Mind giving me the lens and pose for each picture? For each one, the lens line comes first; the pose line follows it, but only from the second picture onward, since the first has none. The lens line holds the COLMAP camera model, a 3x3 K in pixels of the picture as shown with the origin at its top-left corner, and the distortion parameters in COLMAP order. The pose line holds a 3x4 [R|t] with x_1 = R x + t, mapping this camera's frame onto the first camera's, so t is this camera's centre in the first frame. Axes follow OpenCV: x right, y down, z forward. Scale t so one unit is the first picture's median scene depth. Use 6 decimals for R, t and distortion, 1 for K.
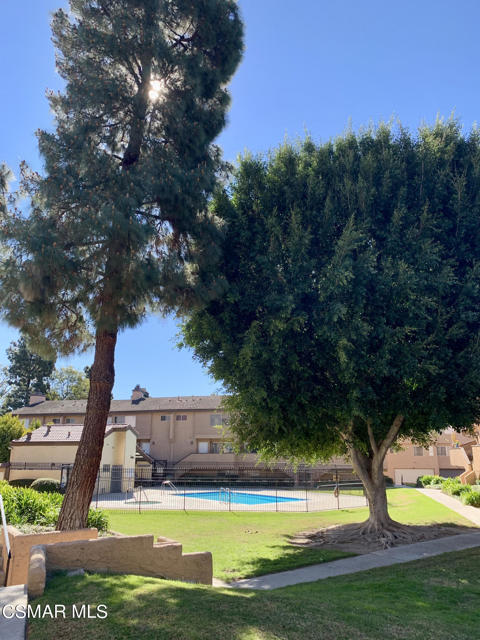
lens RADIAL K [[488.3, 0, 241.0], [0, 488.3, 326.6], [0, 0, 1]] dist [0.002513, 0.001908]
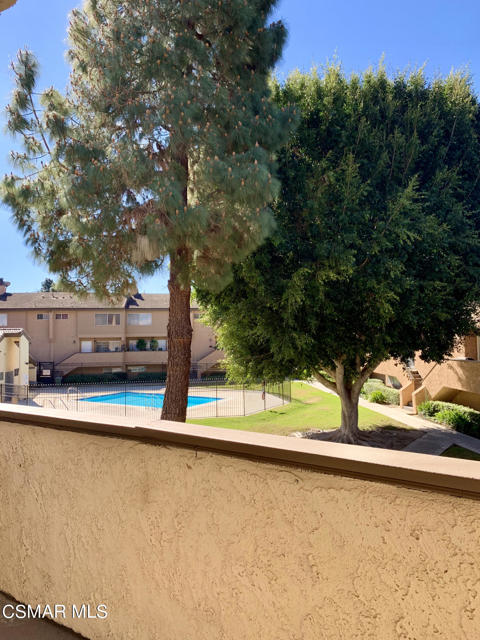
lens RADIAL K [[479.3, 0, 240.0], [0, 479.3, 320.0], [0, 0, 1]] dist [-0.003621, -0.002021]
pose [[0.940151, -0.004560, 0.340728, -0.409956], [-0.071672, 0.974897, 0.210807, -0.100420], [-0.333135, -0.222611, 0.916223, 0.109424]]
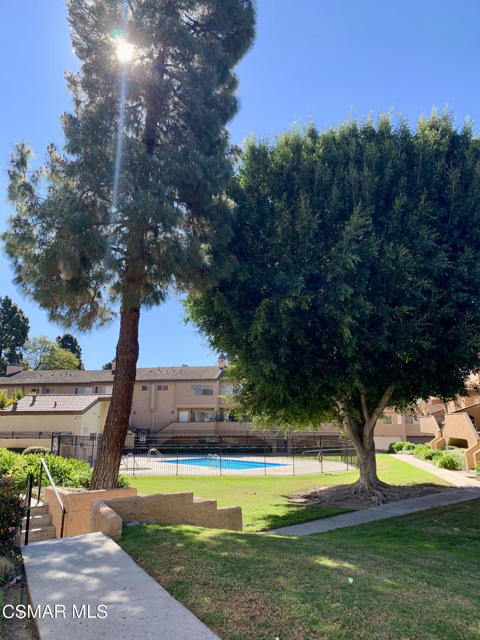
lens RADIAL K [[486.7, 0, 240.0], [0, 486.7, 320.0], [0, 0, 1]] dist [0.003887, 0.001742]
pose [[0.998071, 0.009811, 0.061302, -0.086957], [-0.012621, 0.998879, 0.045618, -0.012673], [-0.060785, -0.046303, 0.997076, -0.063687]]
